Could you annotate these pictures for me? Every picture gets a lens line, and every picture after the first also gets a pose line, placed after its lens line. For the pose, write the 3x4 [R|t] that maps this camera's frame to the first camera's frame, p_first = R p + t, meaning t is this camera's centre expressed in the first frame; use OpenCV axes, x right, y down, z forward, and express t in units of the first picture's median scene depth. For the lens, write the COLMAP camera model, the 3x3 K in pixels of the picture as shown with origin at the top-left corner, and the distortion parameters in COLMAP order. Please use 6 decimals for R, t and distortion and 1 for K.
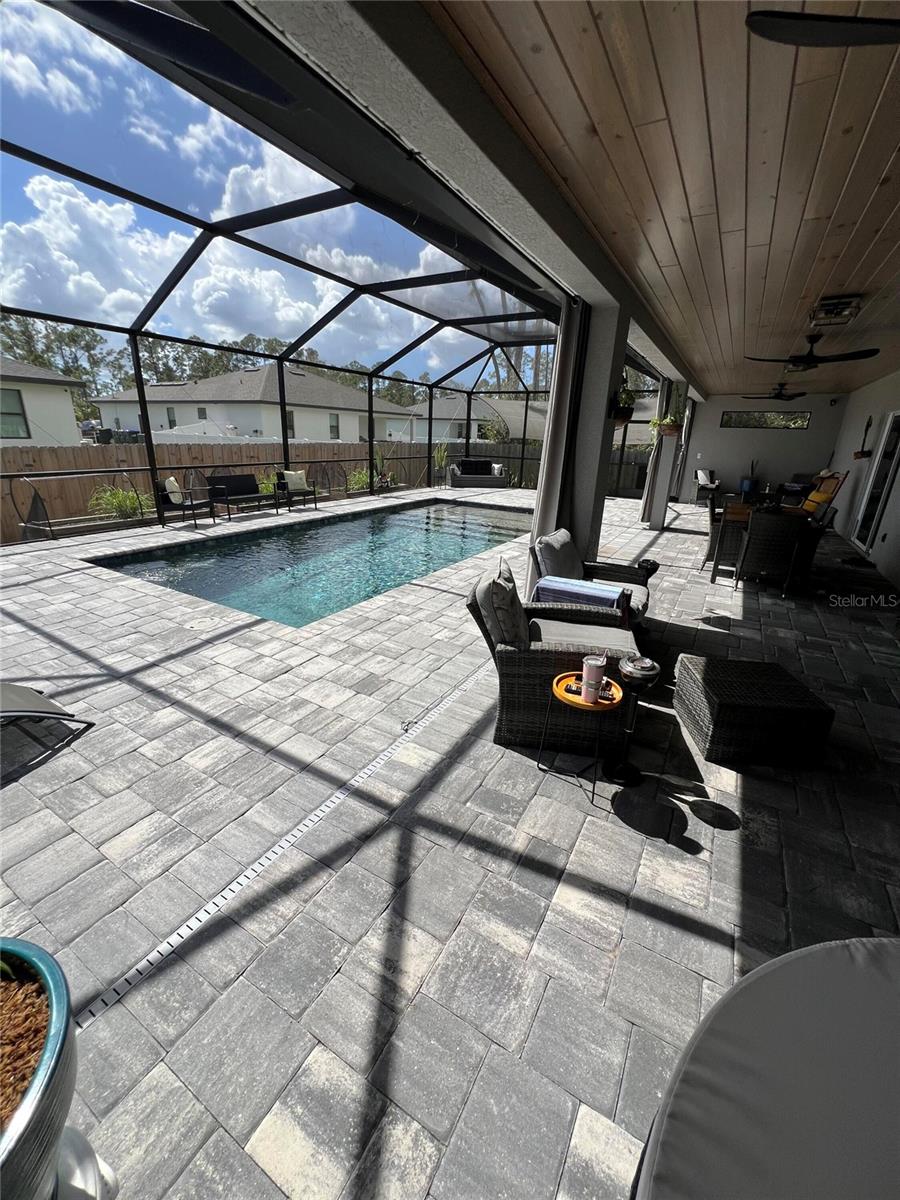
lens RADIAL K [[480.3, 0, 447.7], [0, 480.3, 597.2], [0, 0, 1]] dist [-0.002339, -0.000291]
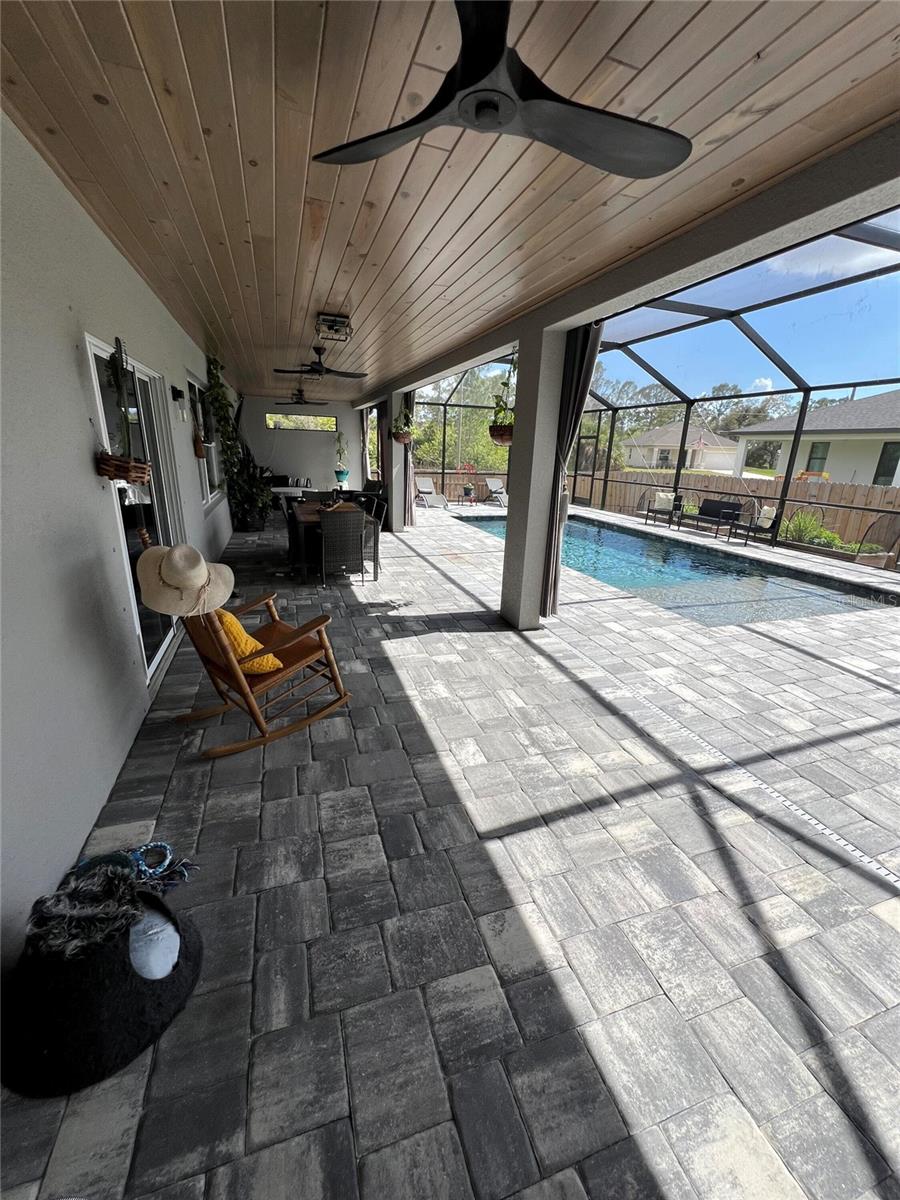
lens RADIAL K [[480.3, 0, 447.9], [0, 480.3, 599.8], [0, 0, 1]] dist [-0.002339, -0.000291]
pose [[-0.653601, 0.177696, -0.735683, 0.826227], [-0.299111, 0.832265, 0.466763, -0.391374], [0.695225, 0.525128, -0.490818, 1.226532]]
